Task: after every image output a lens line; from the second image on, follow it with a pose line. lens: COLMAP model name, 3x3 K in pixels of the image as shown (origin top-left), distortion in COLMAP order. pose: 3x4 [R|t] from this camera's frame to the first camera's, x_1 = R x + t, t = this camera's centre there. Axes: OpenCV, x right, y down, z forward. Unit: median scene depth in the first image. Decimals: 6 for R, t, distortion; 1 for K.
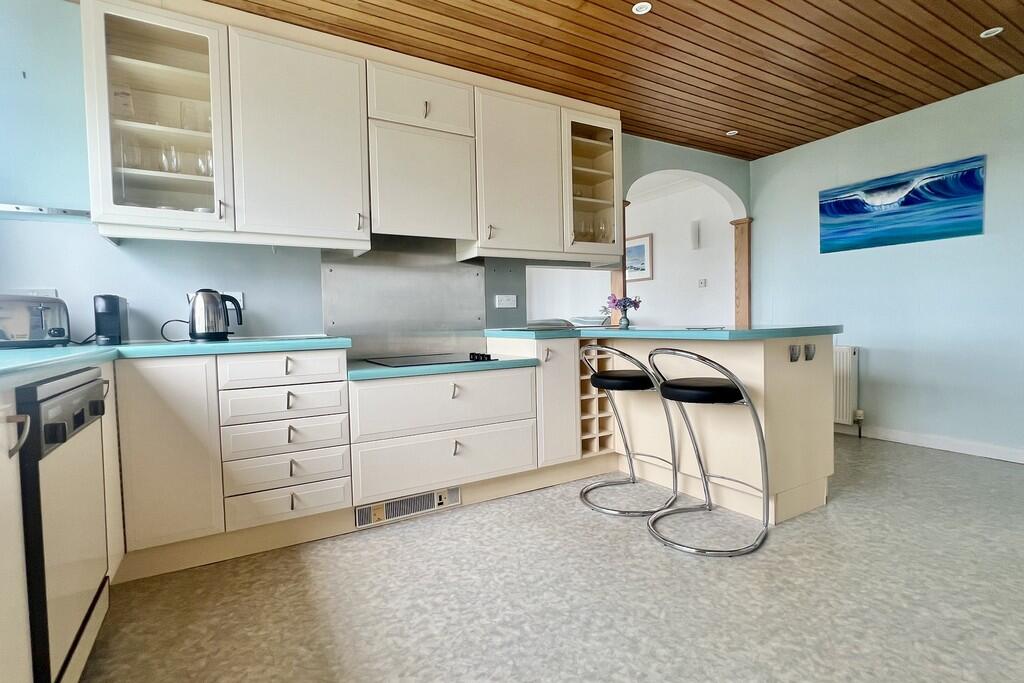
lens RADIAL K [[494.4, 0, 512.0], [0, 494.4, 341.5], [0, 0, 1]] dist [-0.000727, -0.000133]
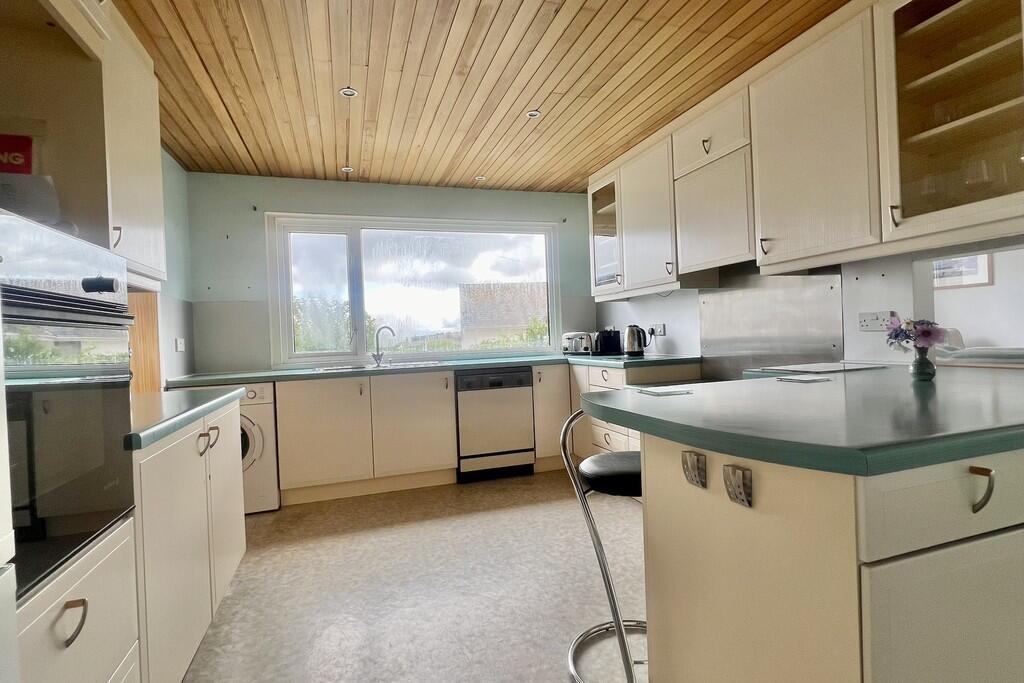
lens RADIAL K [[494.4, 0, 512.0], [0, 494.4, 341.5], [0, 0, 1]] dist [-0.000727, -0.000133]
pose [[-0.202847, 0.040396, -0.978377, 1.021126], [0.003298, 0.999171, 0.040571, -0.110774], [0.979205, 0.005003, -0.202813, 0.878920]]
